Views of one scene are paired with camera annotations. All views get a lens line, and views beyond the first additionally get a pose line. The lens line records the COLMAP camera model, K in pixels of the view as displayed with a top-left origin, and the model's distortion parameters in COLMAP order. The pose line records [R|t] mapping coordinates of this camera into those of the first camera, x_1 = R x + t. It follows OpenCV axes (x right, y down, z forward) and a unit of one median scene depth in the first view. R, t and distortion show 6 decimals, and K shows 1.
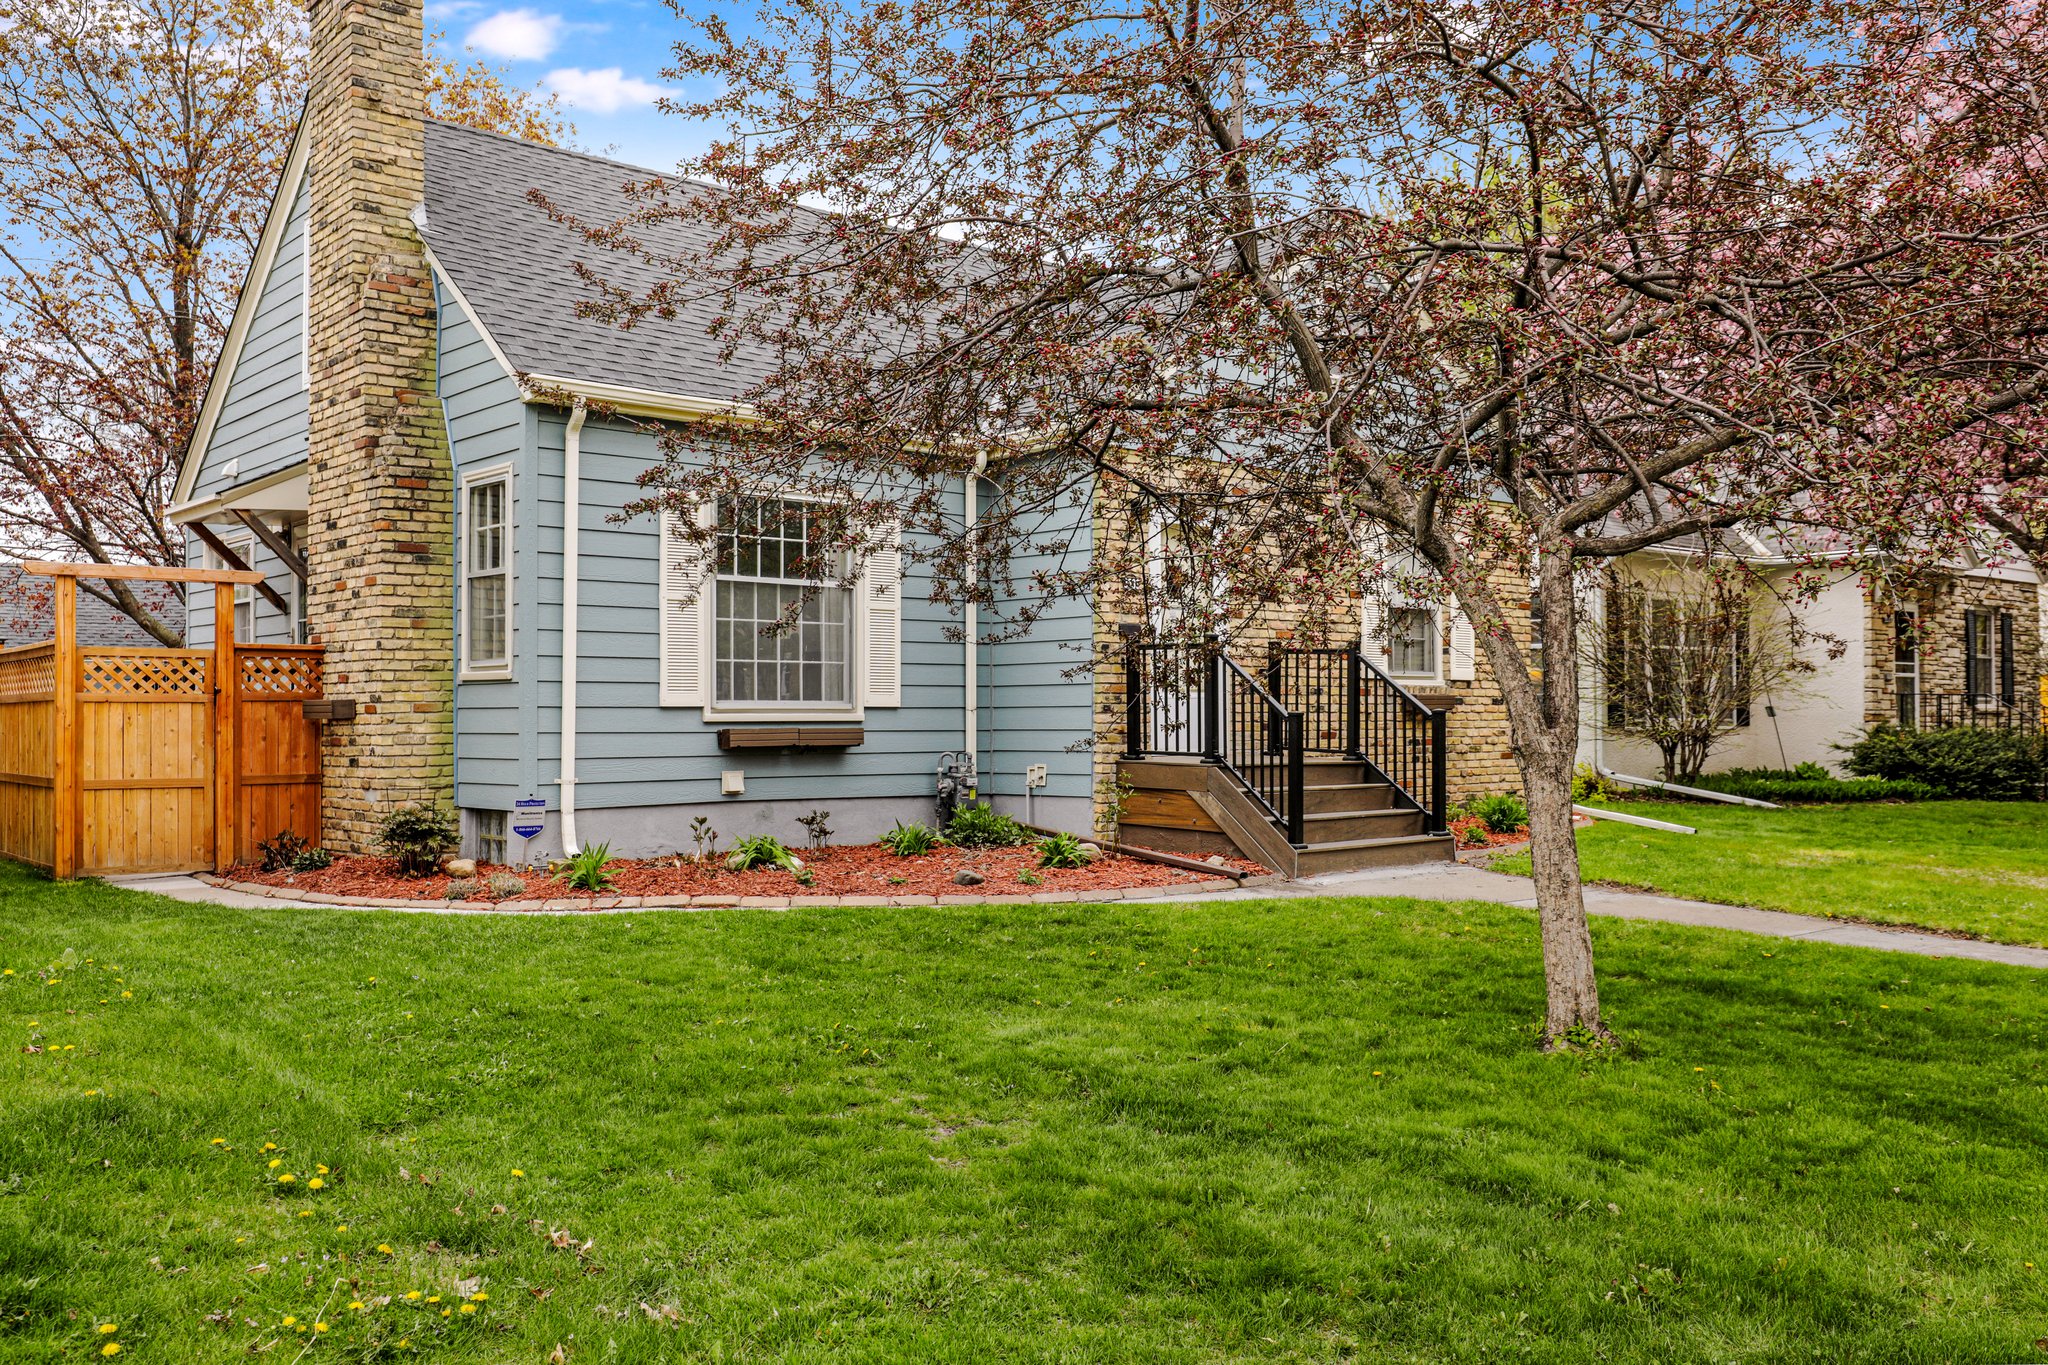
lens RADIAL K [[1703.3, 0, 1017.4], [0, 1703.3, 690.3], [0, 0, 1]] dist [0.010114, 0.014439]
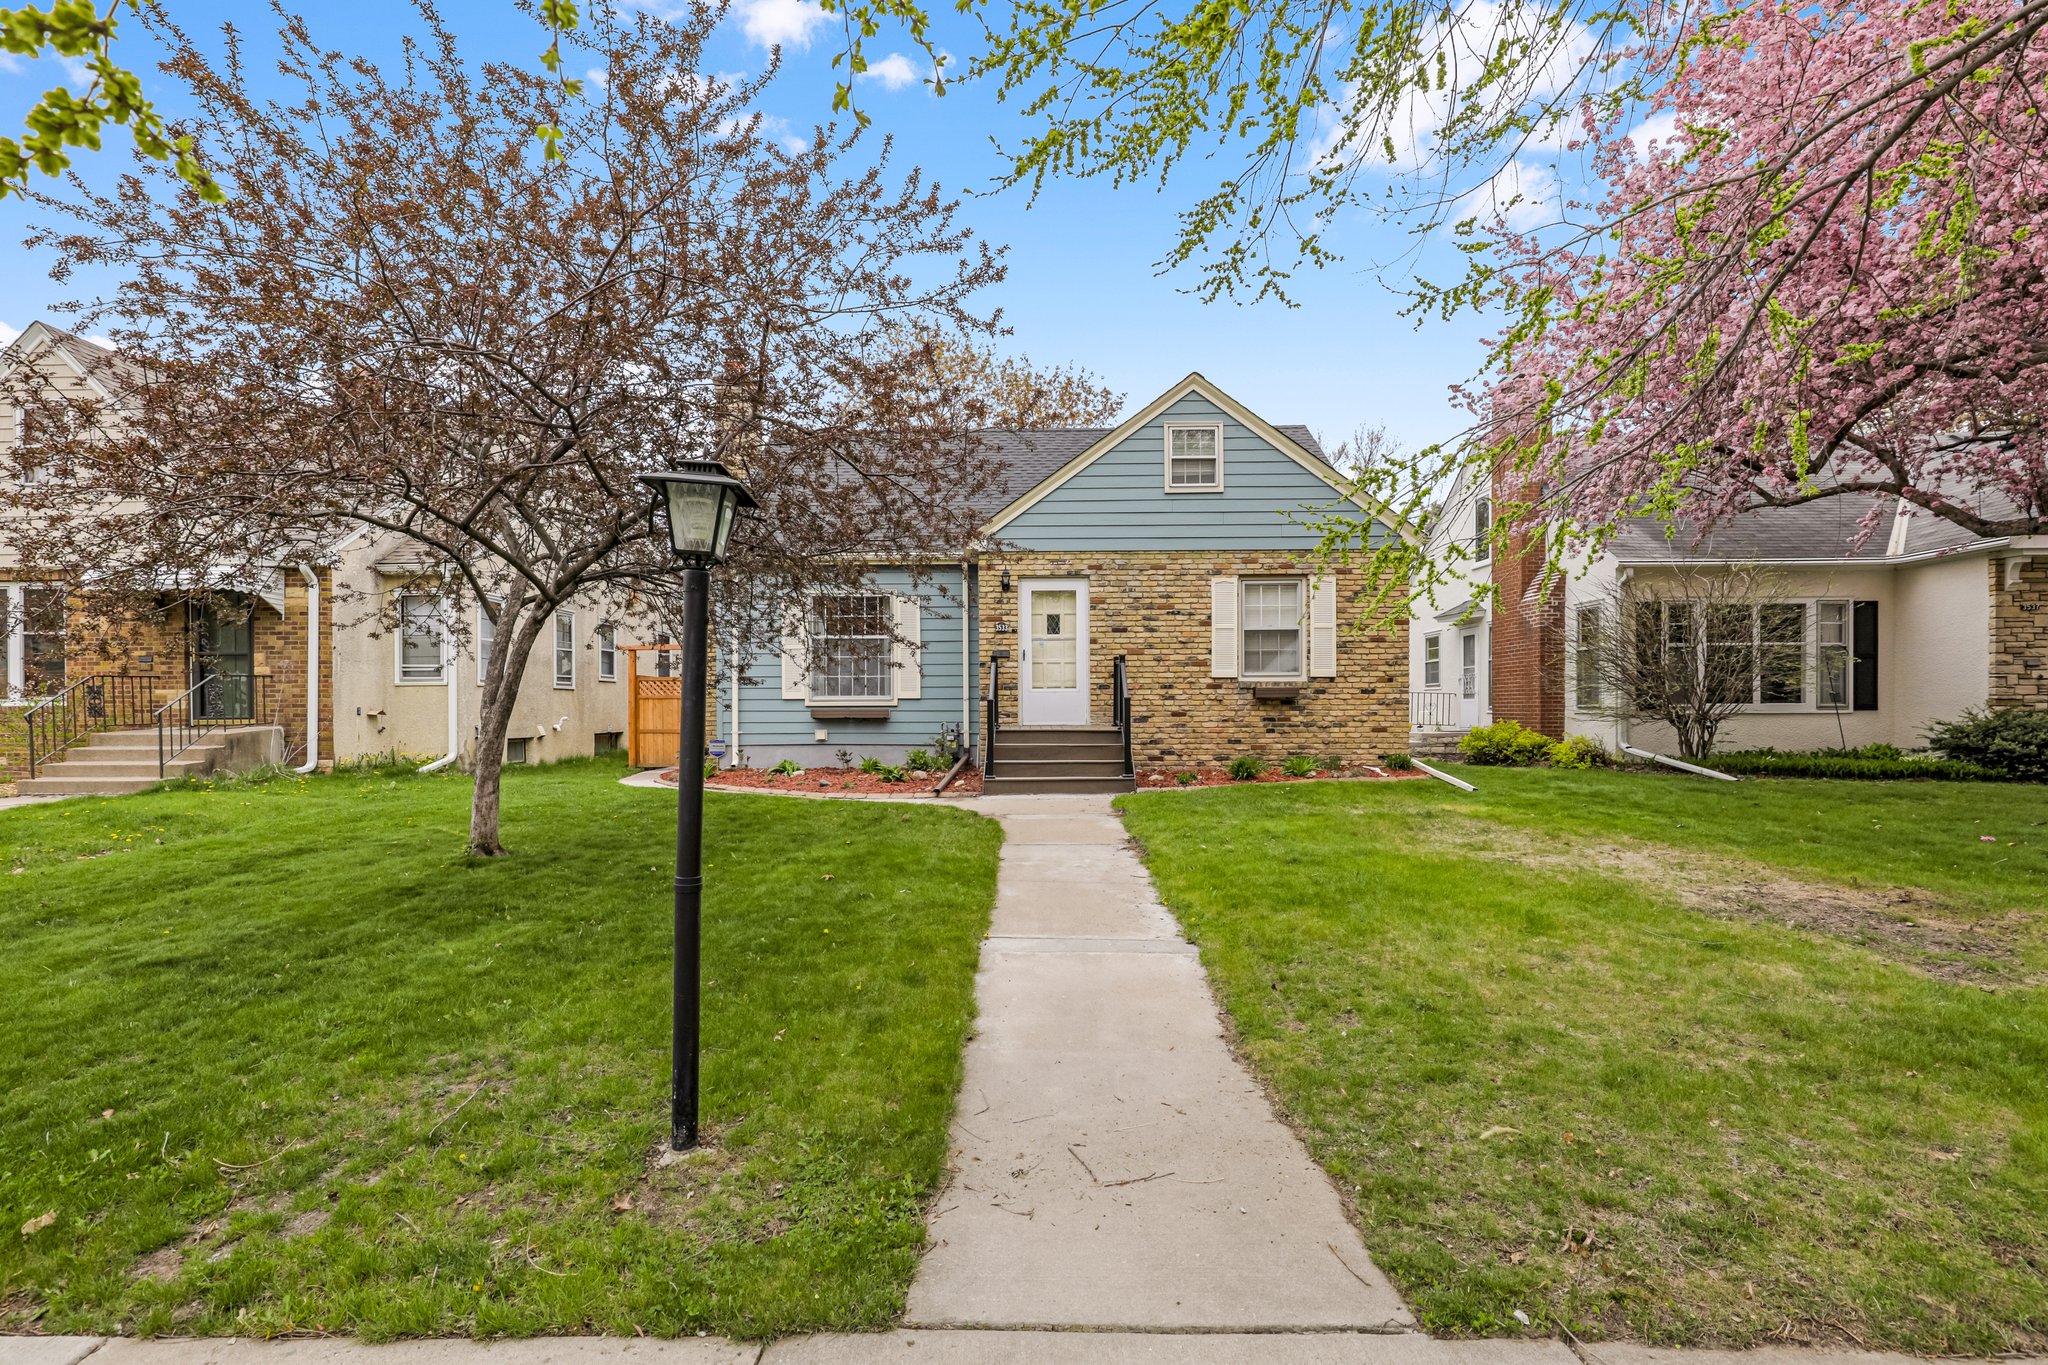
lens RADIAL K [[954.0, 0, 993.3], [0, 954.0, 708.4], [0, 0, 1]] dist [0.005852, -0.000016]
pose [[0.742304, -0.001176, -0.670062, 0.761795], [0.012098, 0.999859, 0.011649, 0.010232], [0.669954, -0.016754, 0.742214, 0.269768]]
